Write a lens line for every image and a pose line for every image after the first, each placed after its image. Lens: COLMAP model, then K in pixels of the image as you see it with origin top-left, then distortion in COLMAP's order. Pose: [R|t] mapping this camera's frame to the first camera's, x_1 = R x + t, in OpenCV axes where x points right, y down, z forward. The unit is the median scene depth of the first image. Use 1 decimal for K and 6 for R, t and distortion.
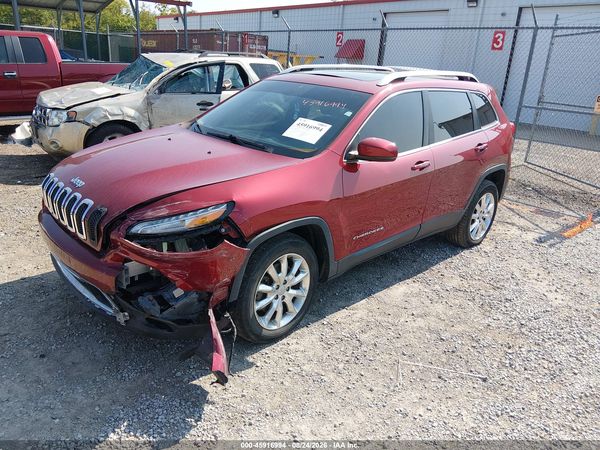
lens RADIAL K [[449.5, 0, 300.4], [0, 449.5, 227.6], [0, 0, 1]] dist [0.078578, -0.121118]
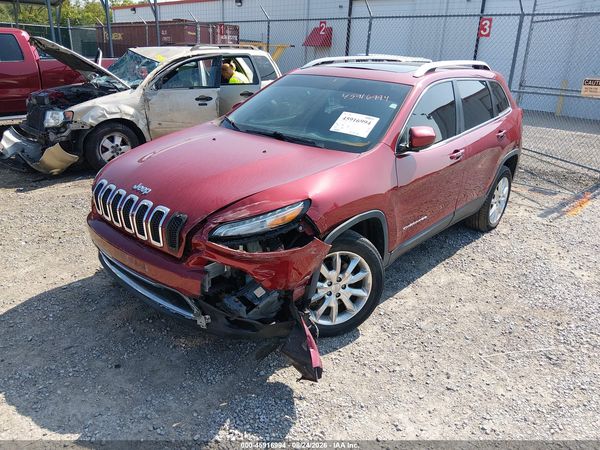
lens RADIAL K [[449.5, 0, 300.4], [0, 449.5, 227.6], [0, 0, 1]] dist [0.078578, -0.121118]
pose [[0.996175, -0.051809, 0.070363, -0.185355], [0.050240, 0.998451, 0.023893, -0.015077], [-0.071492, -0.020267, 0.997235, -0.001885]]
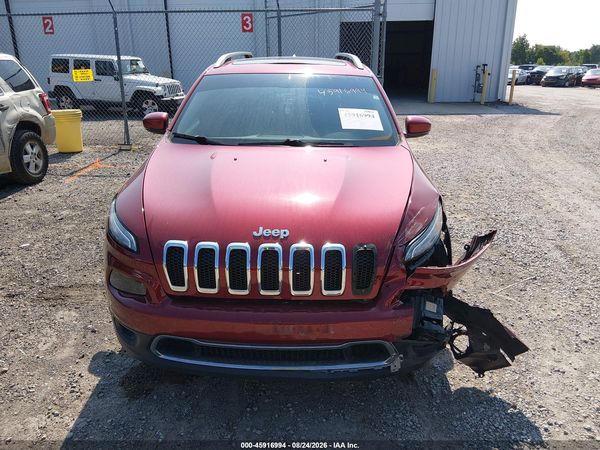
lens RADIAL K [[454.6, 0, 300.0], [0, 454.6, 225.0], [0, 0, 1]] dist [0.042858, -0.066905]
pose [[0.710391, -0.301415, 0.635998, -0.762386], [0.284470, 0.949518, 0.132254, -0.162323], [-0.643755, 0.086970, 0.760273, 0.347577]]
